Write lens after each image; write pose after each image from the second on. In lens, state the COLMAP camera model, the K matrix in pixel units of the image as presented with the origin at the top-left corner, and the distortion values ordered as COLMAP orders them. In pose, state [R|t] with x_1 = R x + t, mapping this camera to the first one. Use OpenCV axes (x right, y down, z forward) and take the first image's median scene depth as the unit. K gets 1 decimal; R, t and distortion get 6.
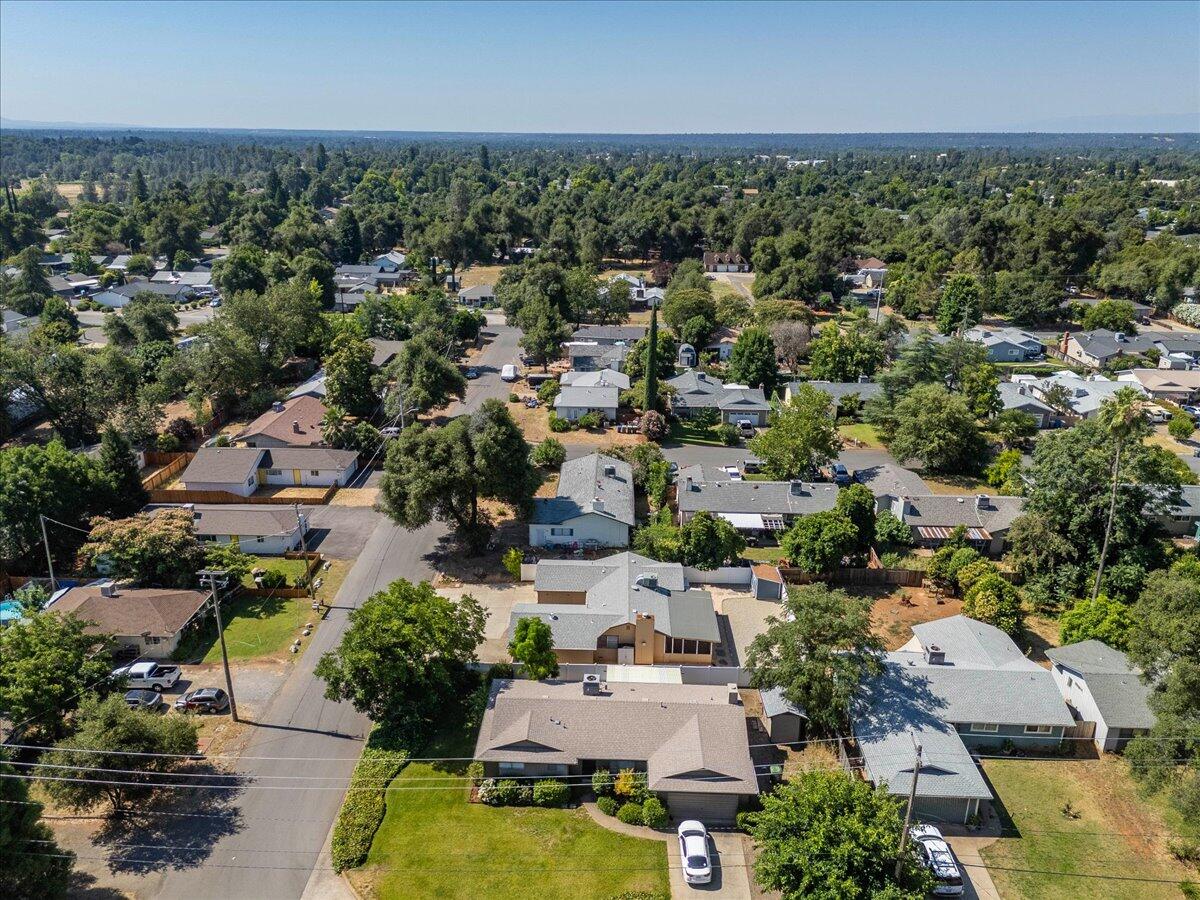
lens RADIAL K [[886.0, 0, 597.5], [0, 886.0, 450.4], [0, 0, 1]] dist [0.065629, -0.058730]
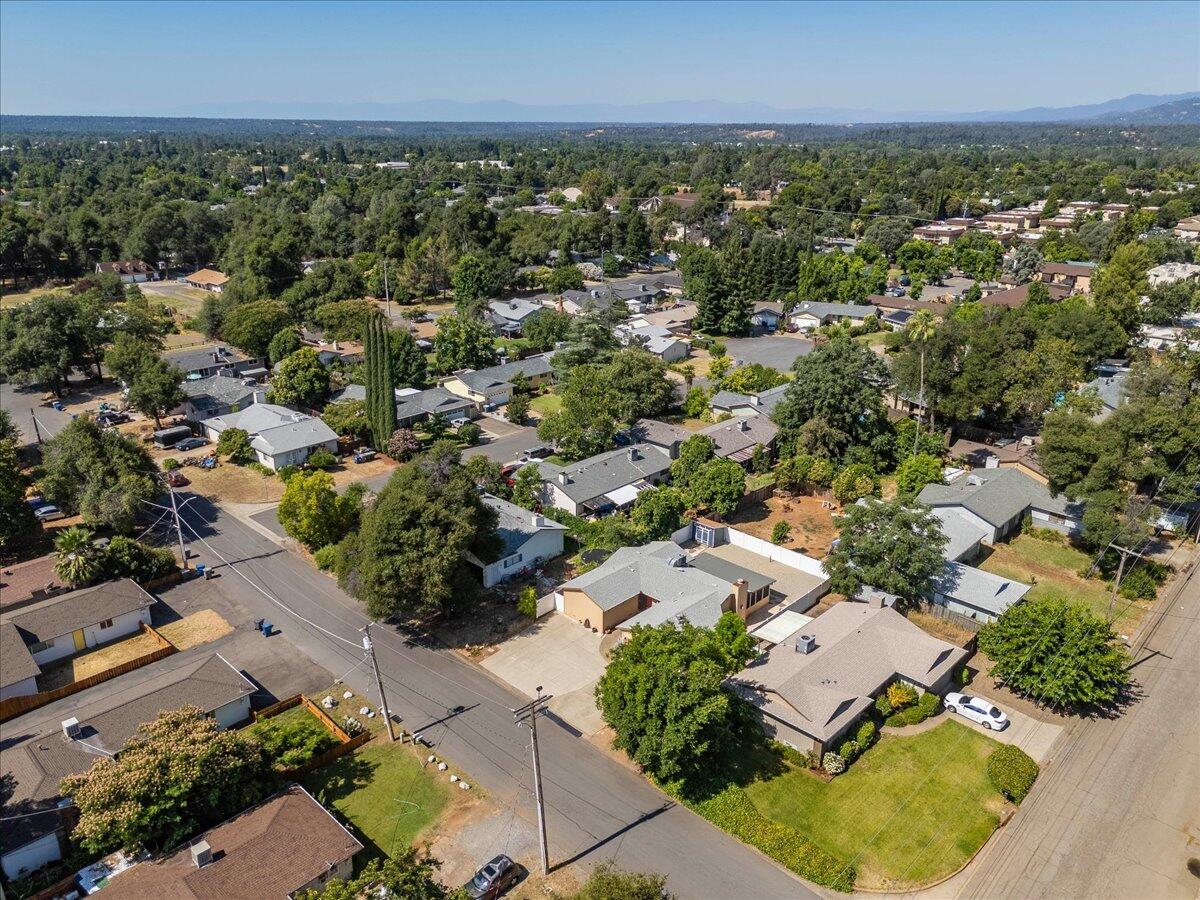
lens RADIAL K [[886.0, 0, 597.5], [0, 886.0, 450.4], [0, 0, 1]] dist [0.065629, -0.058730]
pose [[0.669578, -0.258091, 0.696458, -0.523862], [0.247520, 0.961623, 0.118388, -0.095293], [-0.700285, 0.093117, 0.707764, 0.222732]]
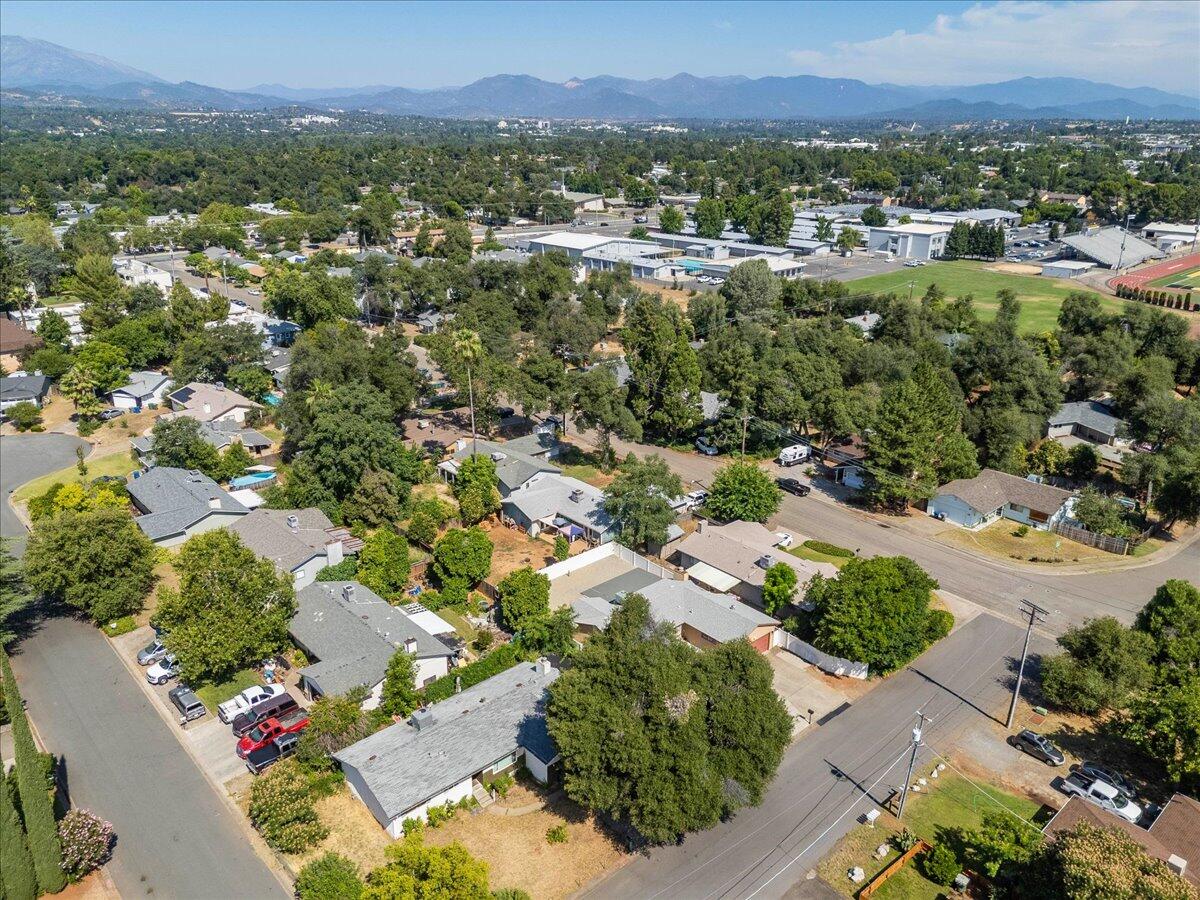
lens RADIAL K [[886.0, 0, 597.5], [0, 886.0, 450.4], [0, 0, 1]] dist [0.065629, -0.058730]
pose [[-0.693453, -0.265985, 0.669608, -0.446442], [0.224901, 0.803018, 0.551889, -0.438652], [-0.684501, 0.533305, -0.497035, 1.052814]]
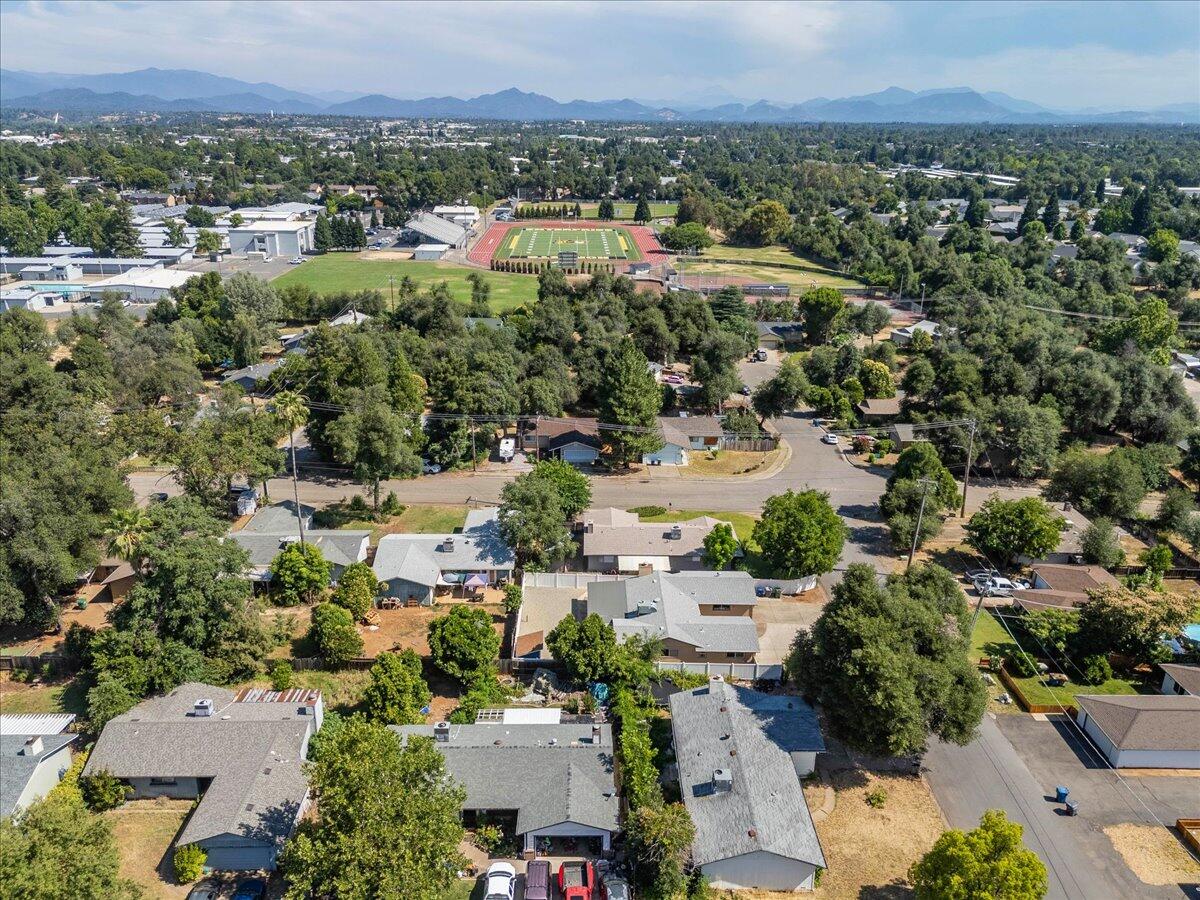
lens RADIAL K [[886.0, 0, 597.5], [0, 886.0, 450.4], [0, 0, 1]] dist [0.065629, -0.058730]
pose [[-0.998816, -0.005122, -0.048367, 0.105620], [-0.034874, 0.768617, 0.638758, -0.502454], [0.033904, 0.639689, -0.767886, 1.229070]]
